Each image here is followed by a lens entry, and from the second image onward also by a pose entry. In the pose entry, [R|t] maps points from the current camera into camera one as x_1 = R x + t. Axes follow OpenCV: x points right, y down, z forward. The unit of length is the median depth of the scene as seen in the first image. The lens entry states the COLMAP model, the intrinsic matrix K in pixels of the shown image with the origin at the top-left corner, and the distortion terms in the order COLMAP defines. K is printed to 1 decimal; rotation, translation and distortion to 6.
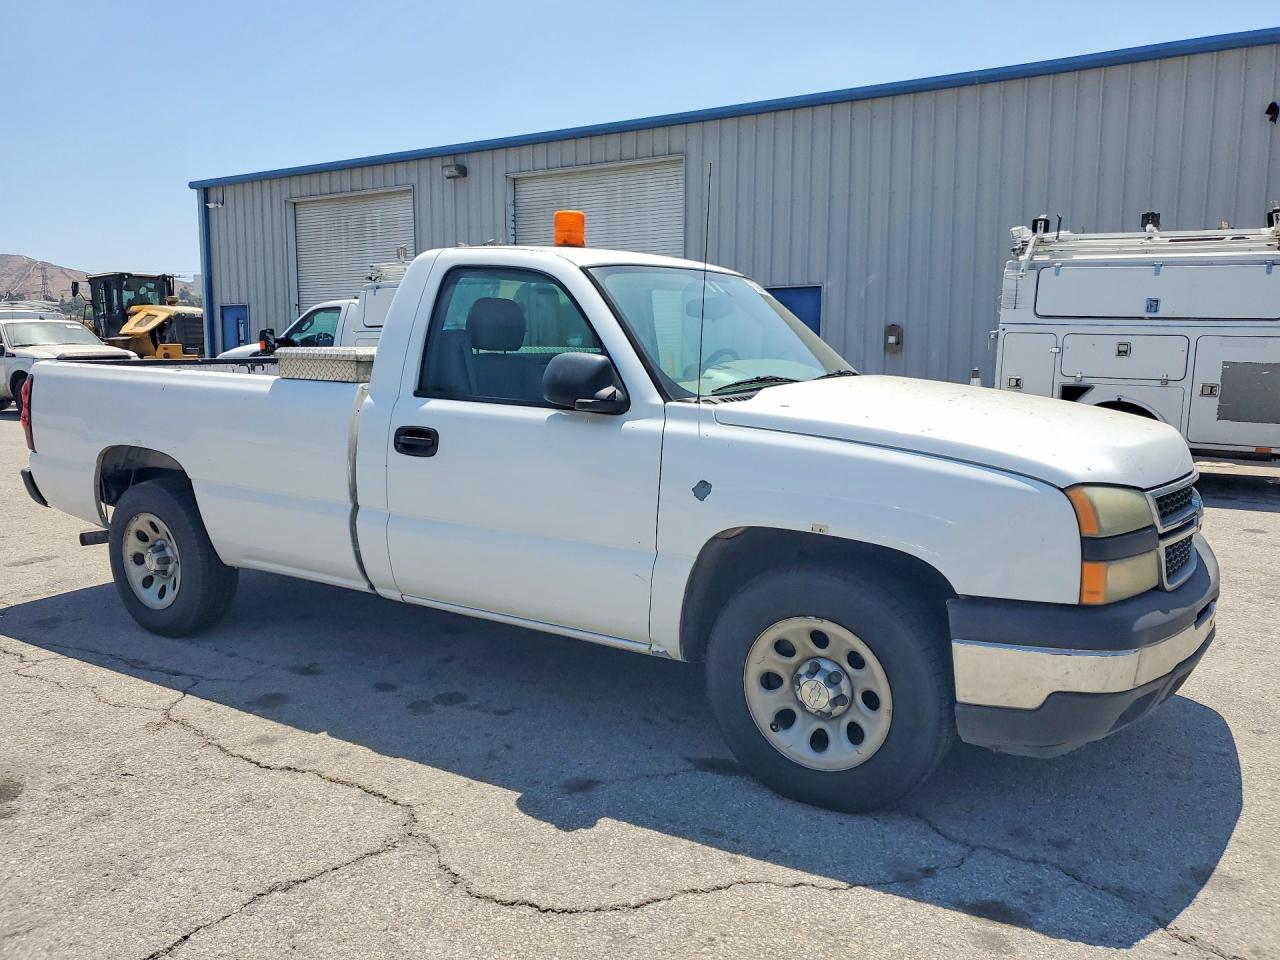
lens RADIAL K [[994.9, 0, 626.9], [0, 994.9, 455.9], [0, 0, 1]] dist [0.012641, 0.003425]
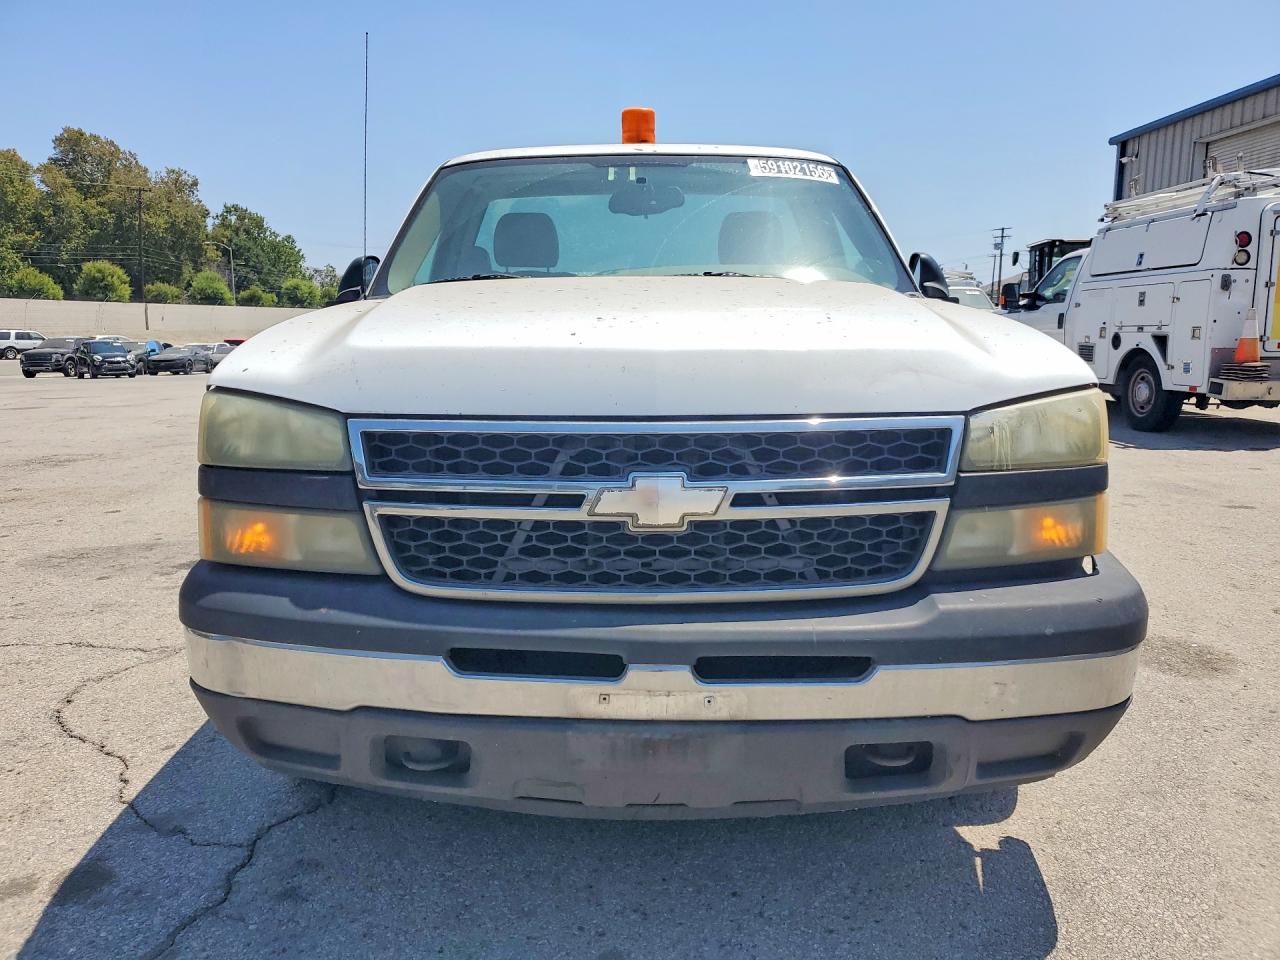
lens RADIAL K [[980.5, 0, 640.0], [0, 980.5, 480.0], [0, 0, 1]] dist [0.008085, 0.006510]
pose [[0.559363, 0.126697, -0.819183, 0.144259], [-0.083478, 0.991836, 0.096398, -0.000171], [0.824709, 0.014462, 0.565373, 0.102899]]
